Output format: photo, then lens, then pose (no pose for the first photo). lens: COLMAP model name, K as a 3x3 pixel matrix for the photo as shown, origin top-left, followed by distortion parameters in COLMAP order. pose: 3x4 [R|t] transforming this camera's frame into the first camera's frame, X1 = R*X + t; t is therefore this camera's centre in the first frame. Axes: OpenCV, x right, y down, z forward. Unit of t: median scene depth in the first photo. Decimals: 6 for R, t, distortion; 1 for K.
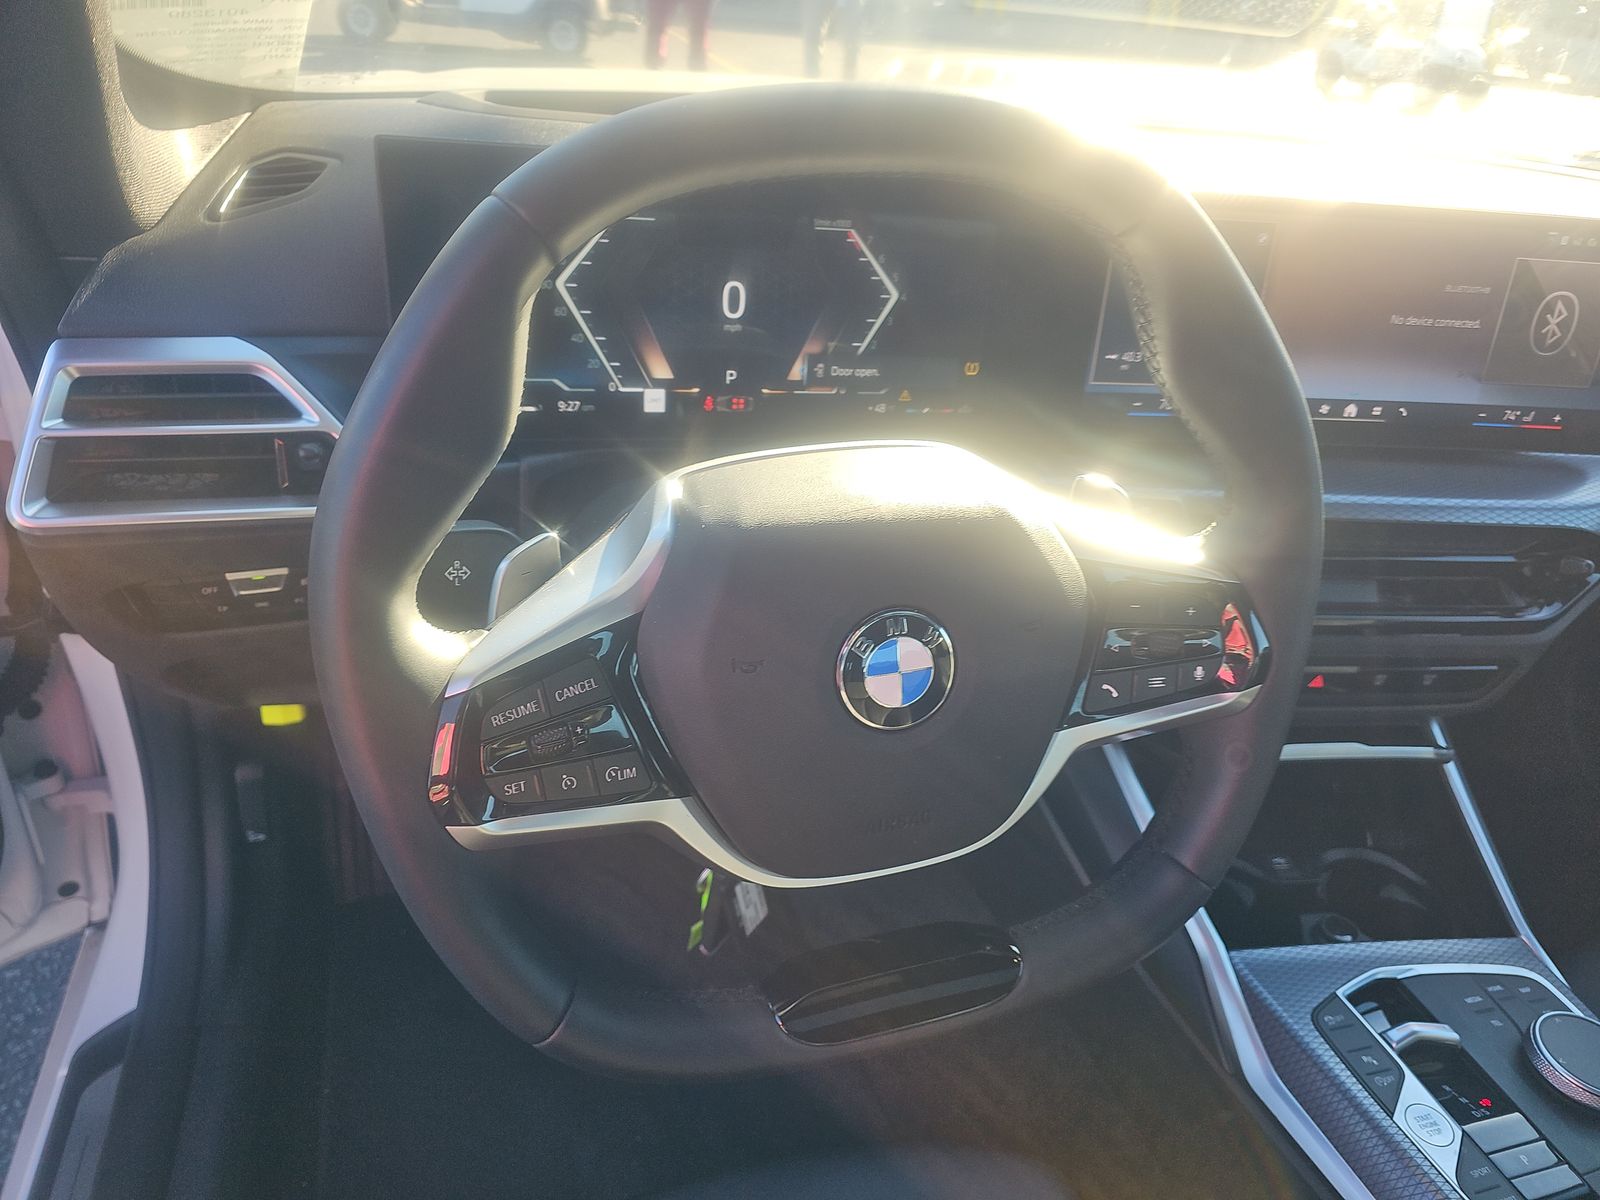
lens RADIAL K [[991.8, 0, 791.4], [0, 991.8, 602.2], [0, 0, 1]] dist [0.030566, -0.037133]
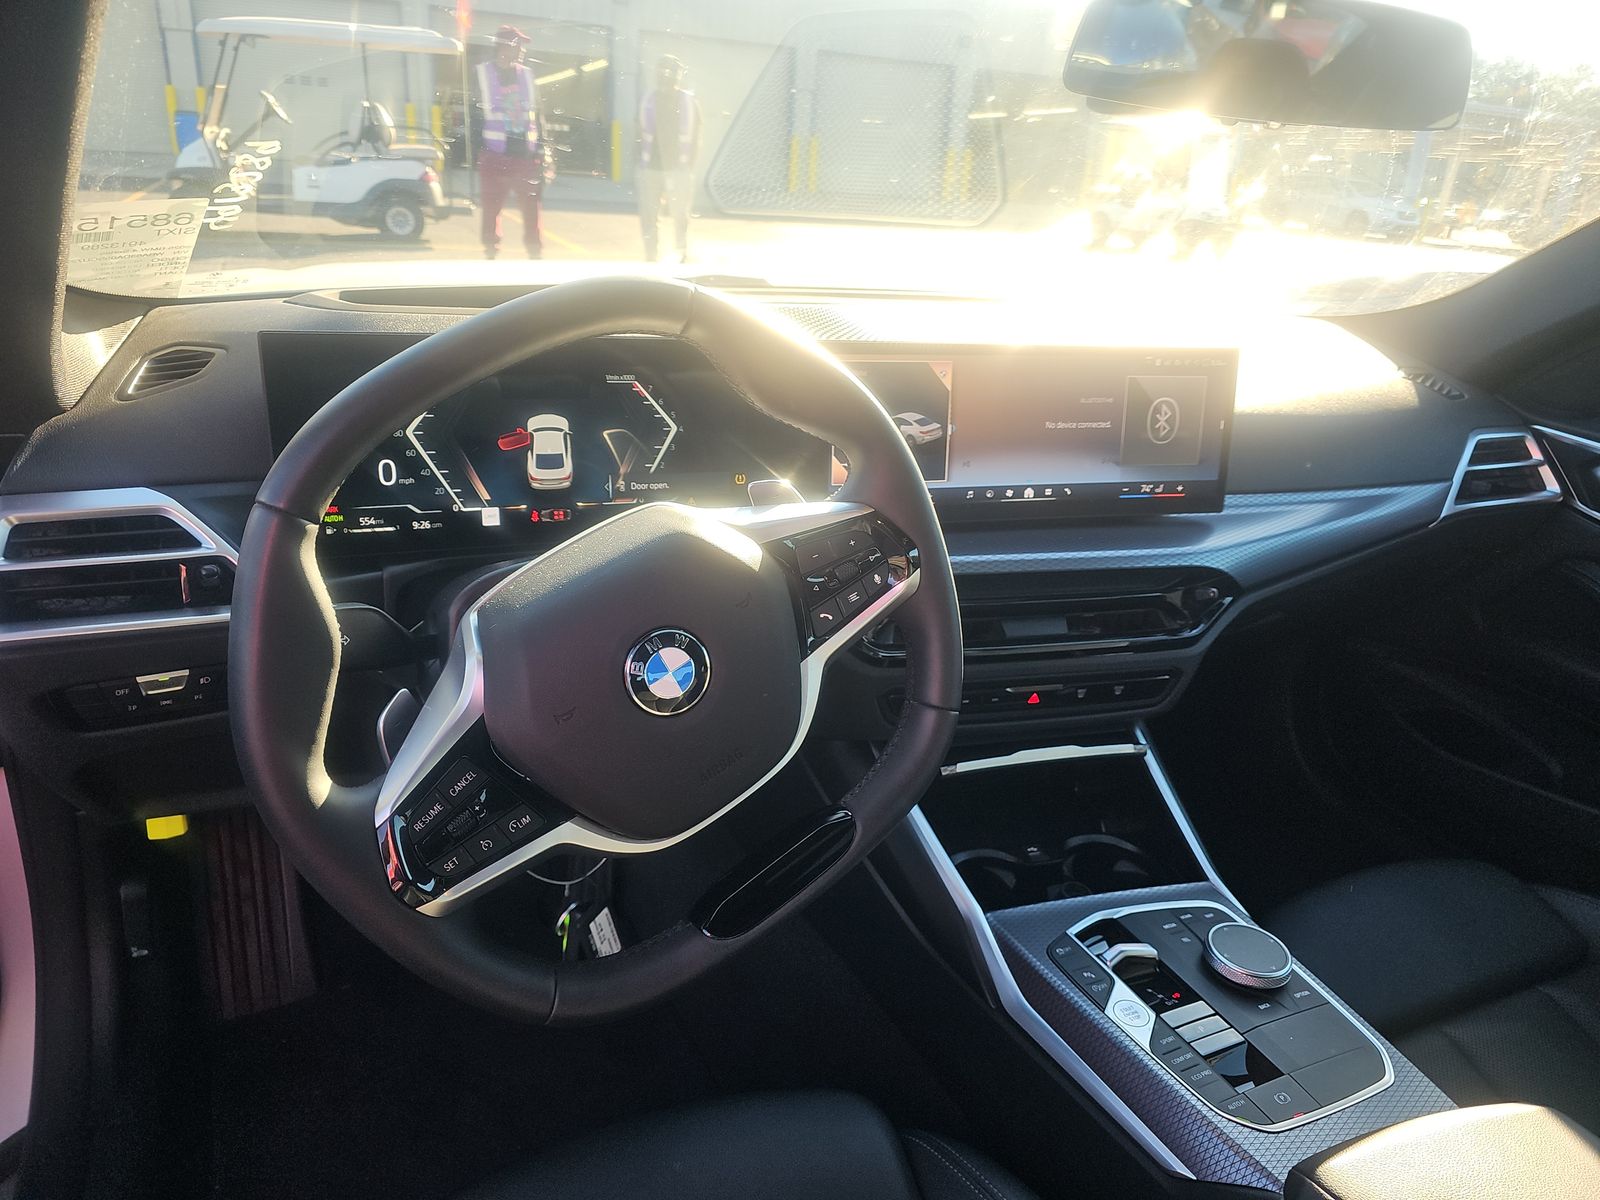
lens RADIAL K [[991.8, 0, 791.4], [0, 991.8, 602.2], [0, 0, 1]] dist [0.030566, -0.037133]
pose [[0.987609, -0.081238, 0.134269, 0.062540], [0.099346, 0.985963, -0.134191, 0.113835], [-0.121483, 0.145867, 0.981817, -0.283093]]
